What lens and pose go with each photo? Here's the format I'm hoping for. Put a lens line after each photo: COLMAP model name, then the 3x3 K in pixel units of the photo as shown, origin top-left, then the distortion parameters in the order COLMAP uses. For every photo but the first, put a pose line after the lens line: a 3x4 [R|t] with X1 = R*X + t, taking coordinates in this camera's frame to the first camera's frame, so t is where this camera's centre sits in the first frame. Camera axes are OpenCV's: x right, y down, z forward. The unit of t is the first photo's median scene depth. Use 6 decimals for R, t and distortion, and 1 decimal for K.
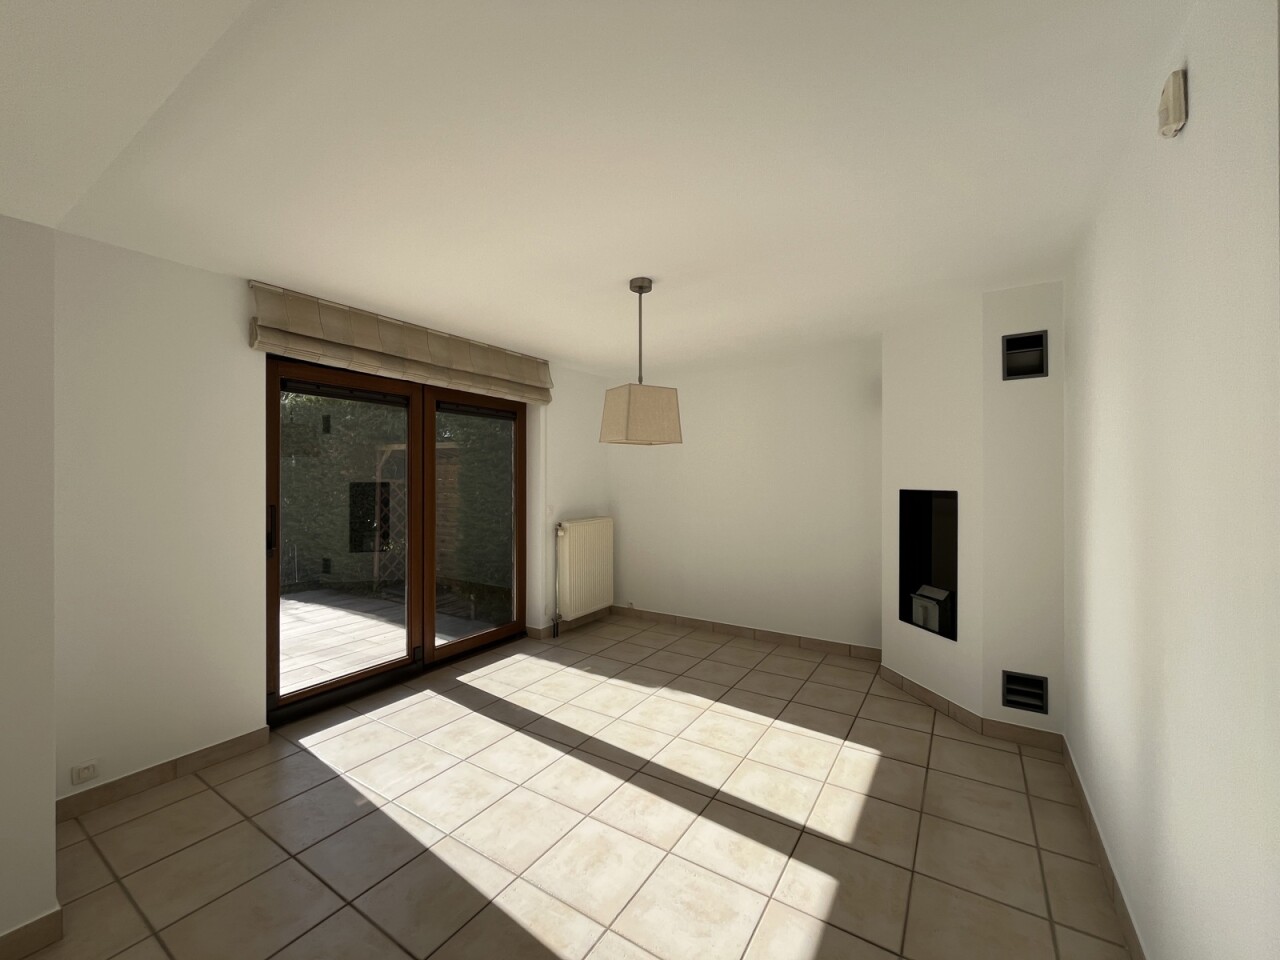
lens RADIAL K [[515.2, 0, 636.6], [0, 515.2, 477.0], [0, 0, 1]] dist [-0.002860, 0.000347]
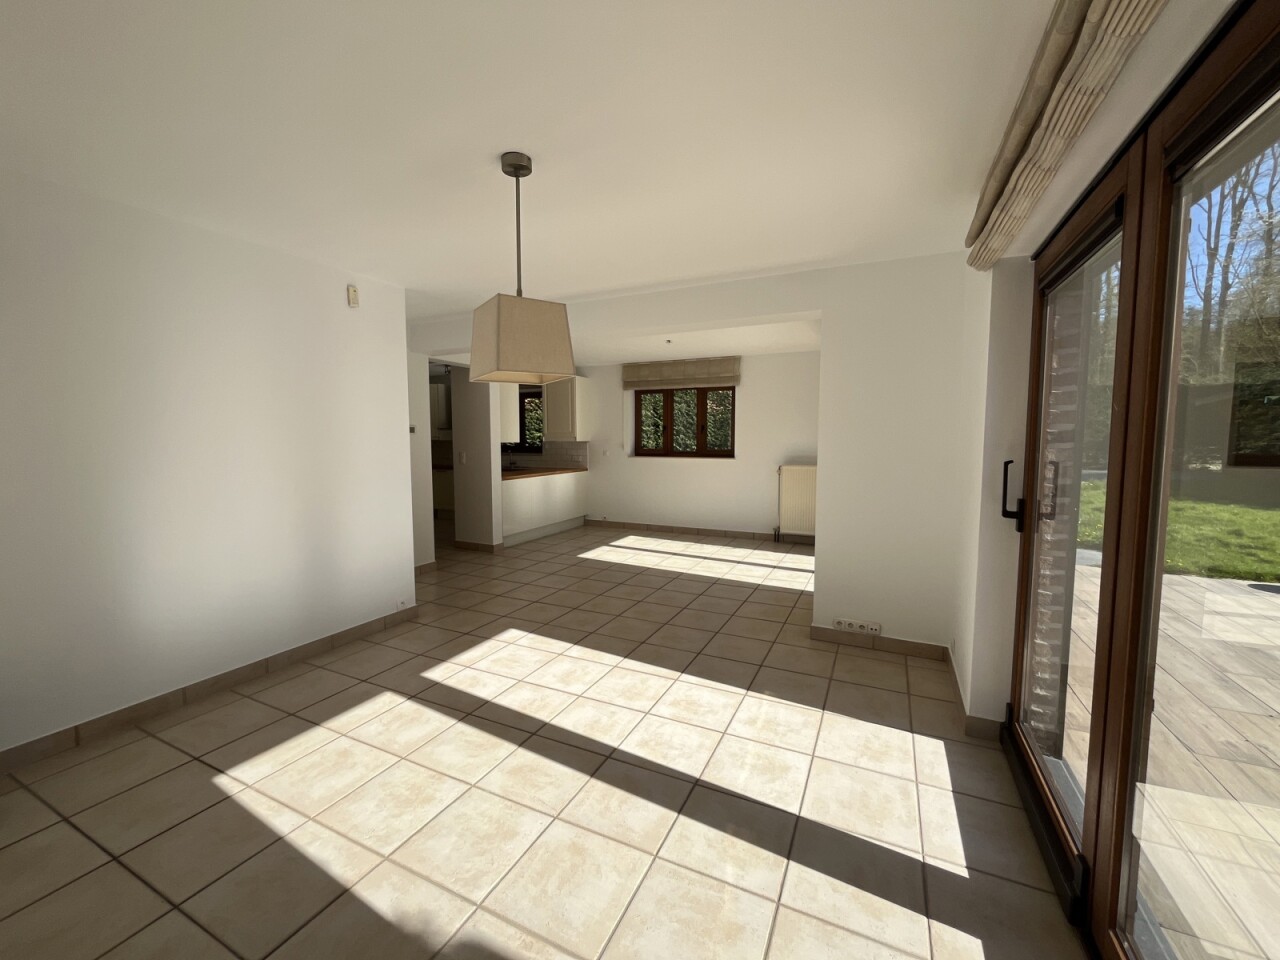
lens RADIAL K [[515.2, 0, 636.8], [0, 515.2, 476.3], [0, 0, 1]] dist [-0.002860, 0.000347]
pose [[-0.992789, 0.010172, -0.119446, -0.056325], [0.001128, 0.997142, 0.075542, 0.016074], [0.119873, 0.074862, -0.989963, 1.405758]]
